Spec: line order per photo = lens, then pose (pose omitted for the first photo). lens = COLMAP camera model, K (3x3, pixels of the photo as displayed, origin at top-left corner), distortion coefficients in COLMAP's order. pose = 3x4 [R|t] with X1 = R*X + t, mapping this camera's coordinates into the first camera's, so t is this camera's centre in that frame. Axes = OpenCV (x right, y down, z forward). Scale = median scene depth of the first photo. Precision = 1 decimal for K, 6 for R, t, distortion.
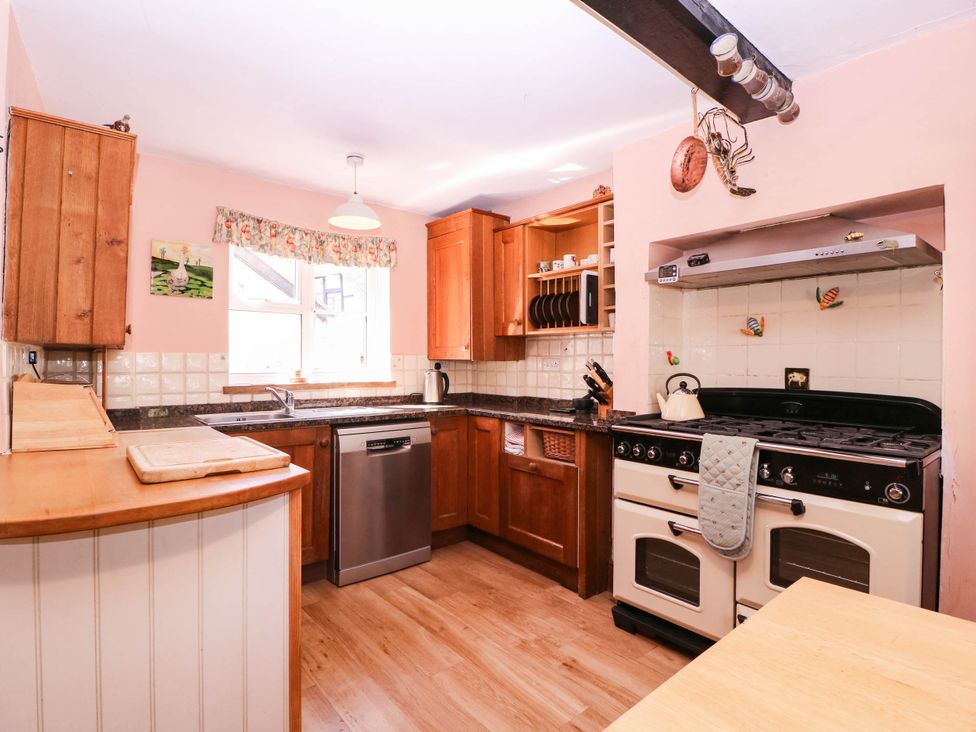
lens RADIAL K [[503.8, 0, 481.4], [0, 503.8, 361.5], [0, 0, 1]] dist [0.000843, -0.014924]
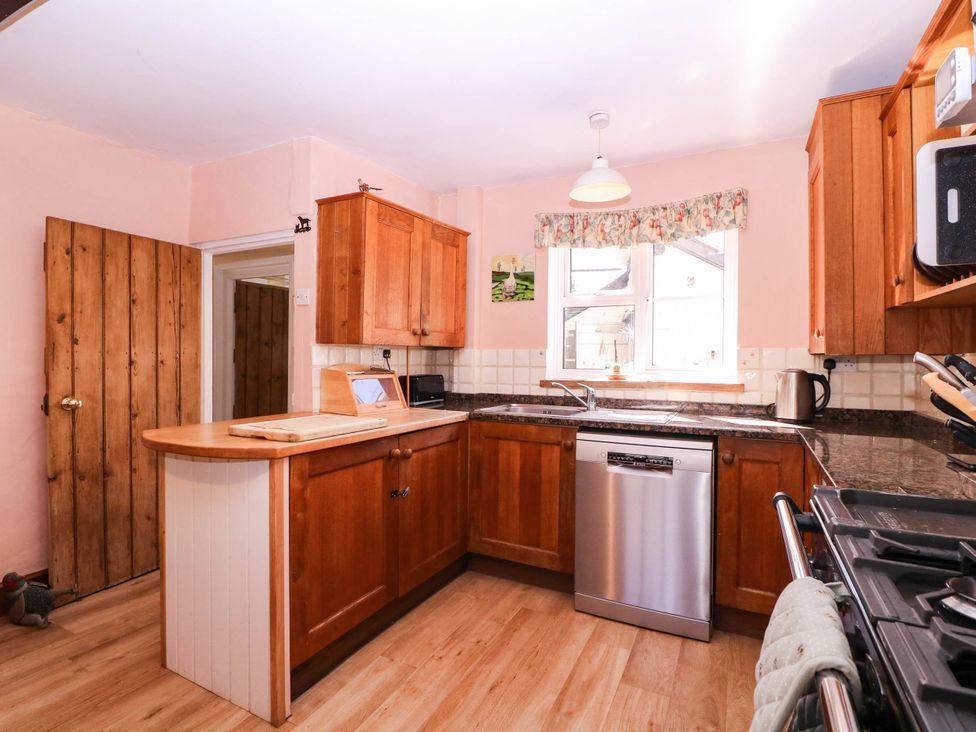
lens RADIAL K [[503.8, 0, 481.4], [0, 503.8, 361.5], [0, 0, 1]] dist [0.000843, -0.014924]
pose [[0.388338, 0.004749, -0.921505, 0.468712], [-0.002828, 0.999988, 0.003962, 0.006380], [0.921513, 0.001068, 0.388347, 0.501677]]
